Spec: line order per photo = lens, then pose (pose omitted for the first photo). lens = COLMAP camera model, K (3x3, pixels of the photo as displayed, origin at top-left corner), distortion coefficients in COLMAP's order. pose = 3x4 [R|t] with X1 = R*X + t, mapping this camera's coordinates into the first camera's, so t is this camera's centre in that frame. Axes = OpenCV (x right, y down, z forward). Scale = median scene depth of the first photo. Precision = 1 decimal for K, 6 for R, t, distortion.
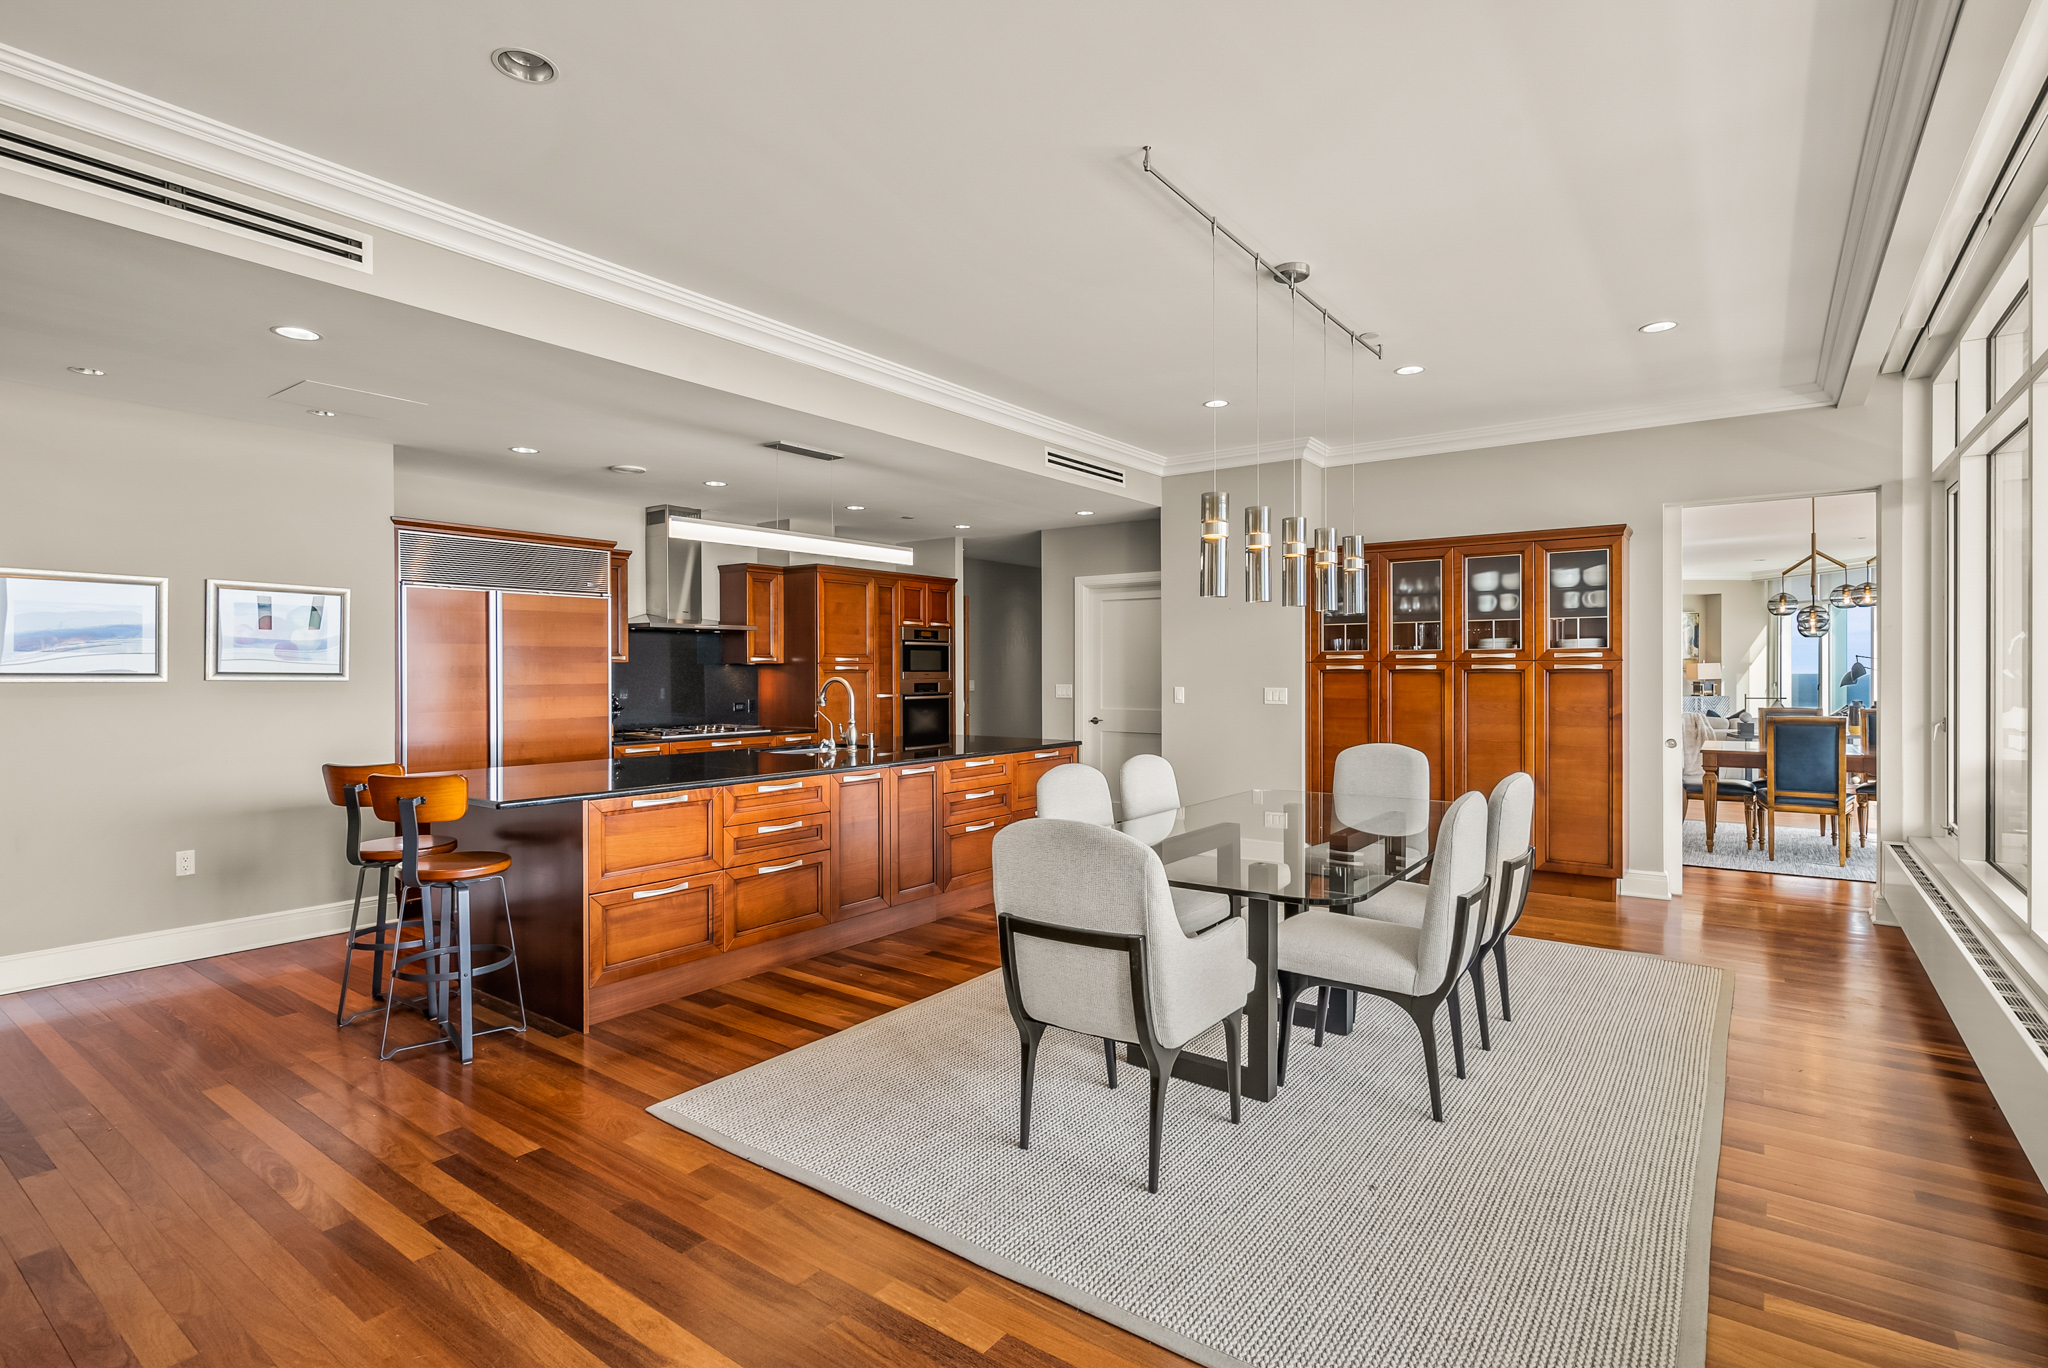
lens RADIAL K [[983.6, 0, 1015.5], [0, 983.6, 680.8], [0, 0, 1]] dist [0.002672, 0.000541]
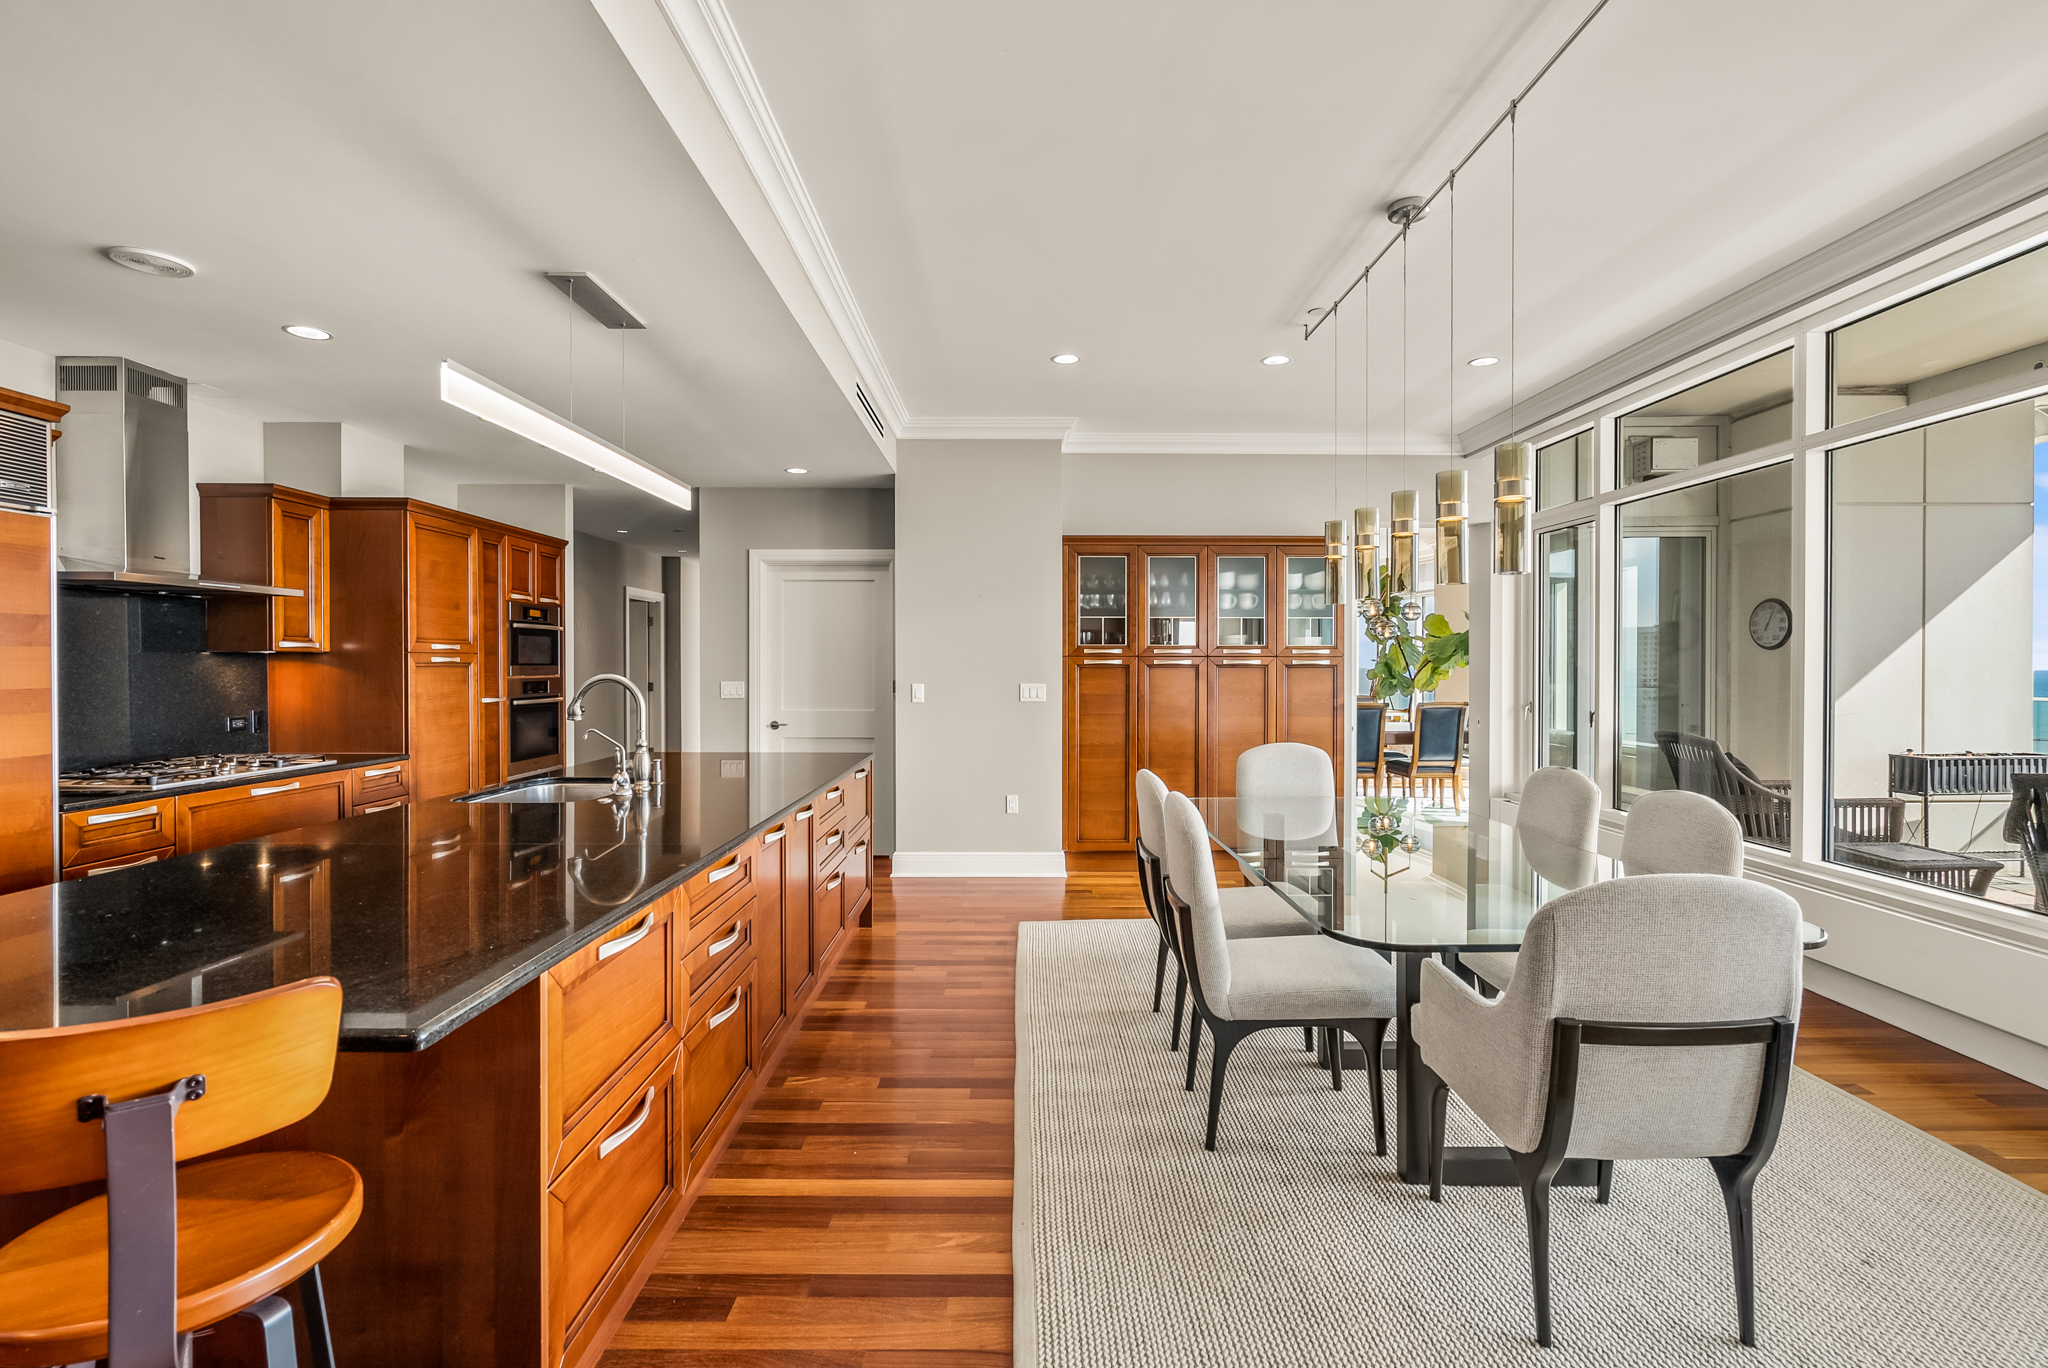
lens RADIAL K [[941.4, 0, 1029.0], [0, 941.4, 678.1], [0, 0, 1]] dist [0.003559, -0.000357]
pose [[0.804203, -0.006321, 0.594321, -0.240842], [0.004072, 0.999979, 0.005125, -0.002388], [-0.594341, -0.001702, 0.804212, 0.260219]]
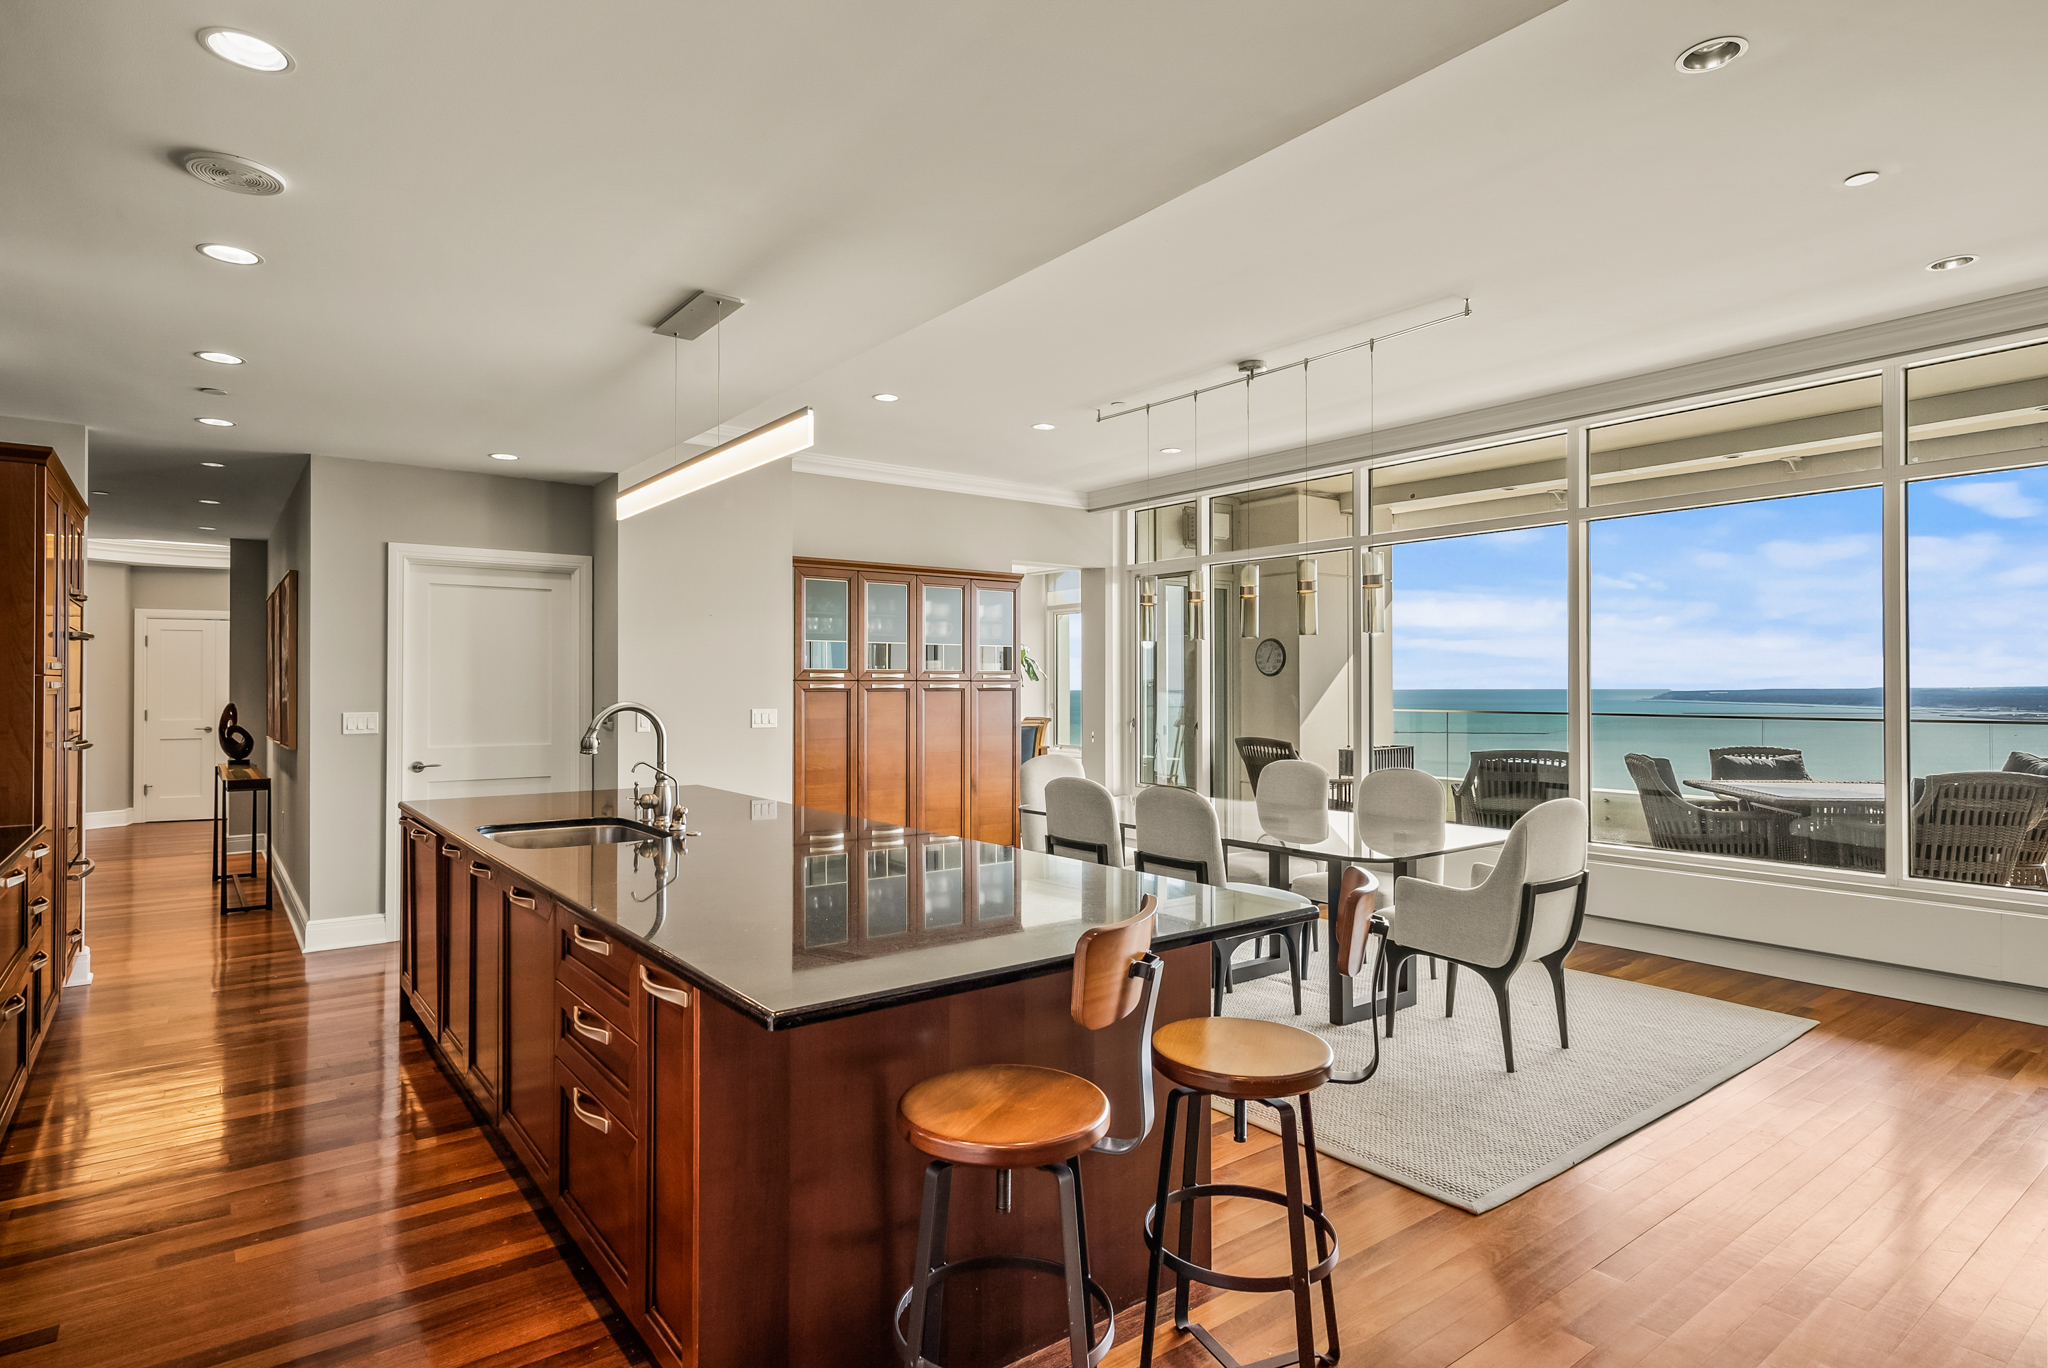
lens RADIAL K [[1085.3, 0, 1030.6], [0, 1085.3, 675.7], [0, 0, 1]] dist [-0.013921, -0.000425]
pose [[0.279267, 0.006694, 0.960190, -0.547449], [0.007935, 0.999925, -0.009279, -0.010899], [-0.960181, 0.010211, 0.279193, 0.450229]]
